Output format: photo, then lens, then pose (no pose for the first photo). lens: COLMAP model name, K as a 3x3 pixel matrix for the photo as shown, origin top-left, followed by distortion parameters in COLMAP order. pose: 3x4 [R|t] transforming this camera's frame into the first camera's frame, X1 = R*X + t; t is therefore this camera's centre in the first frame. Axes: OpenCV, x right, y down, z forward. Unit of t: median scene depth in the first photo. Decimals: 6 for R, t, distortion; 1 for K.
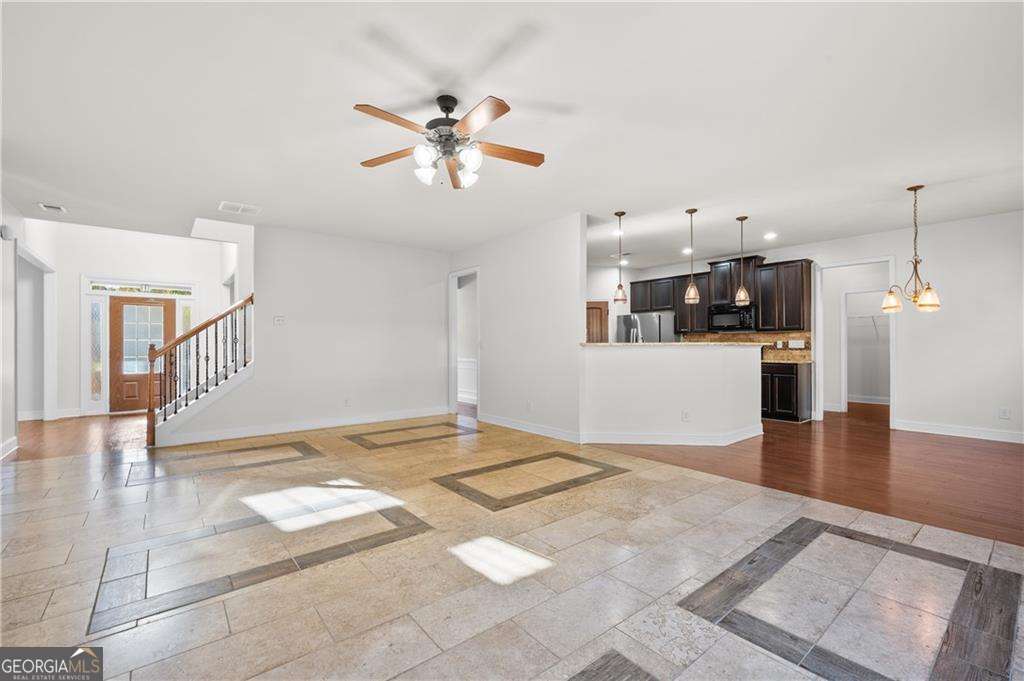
lens RADIAL K [[435.4, 0, 514.0], [0, 435.4, 341.4], [0, 0, 1]] dist [0.000443, -0.000324]
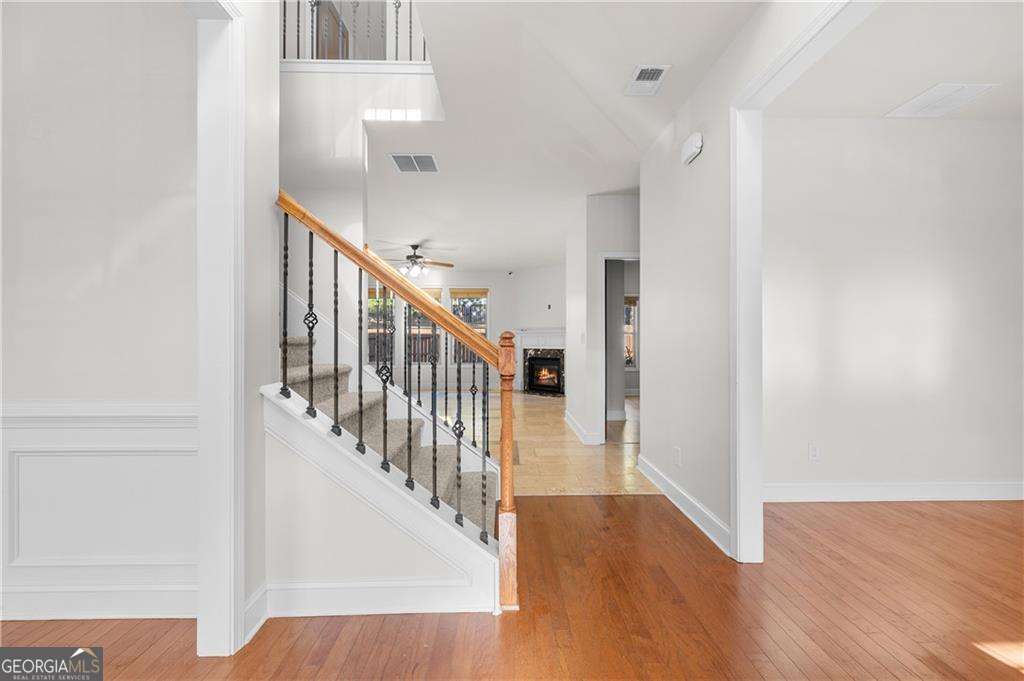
lens RADIAL K [[435.4, 0, 514.0], [0, 435.4, 341.4], [0, 0, 1]] dist [0.000443, -0.000324]
pose [[-0.790728, 0.001400, 0.612165, -2.043505], [-0.000479, 0.999996, -0.002906, 0.022069], [-0.612167, -0.002591, -0.790724, 2.493675]]
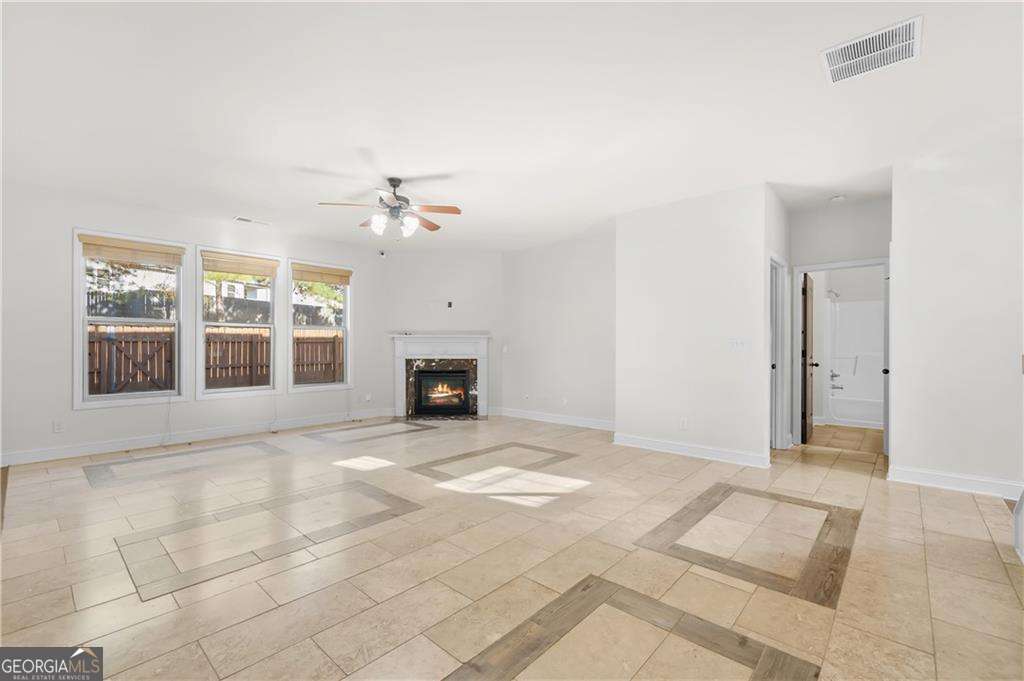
lens RADIAL K [[435.4, 0, 514.0], [0, 435.4, 341.4], [0, 0, 1]] dist [0.000443, -0.000324]
pose [[-0.987188, 0.002695, -0.159539, -0.290938], [0.005872, 0.999794, -0.019445, 0.020243], [0.159454, -0.020132, -0.987000, 2.328390]]
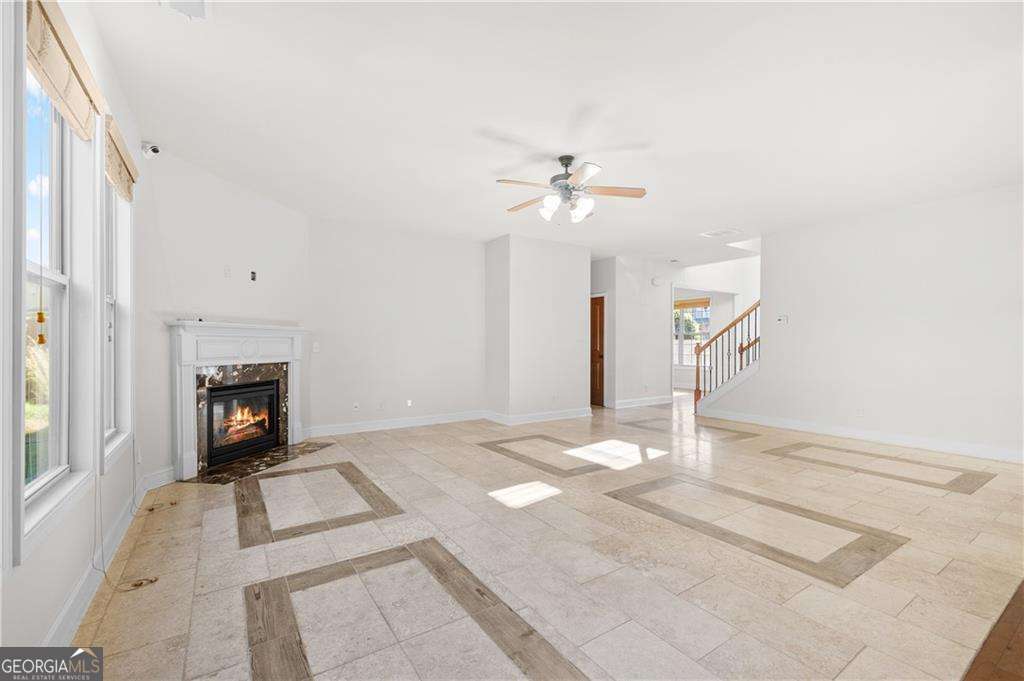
lens RADIAL K [[435.4, 0, 514.0], [0, 435.4, 341.4], [0, 0, 1]] dist [0.000443, -0.000324]
pose [[-0.092646, -0.005644, -0.995683, 1.089906], [0.009226, 0.999936, -0.006526, 0.009684], [0.995656, -0.009791, -0.092588, 0.891690]]
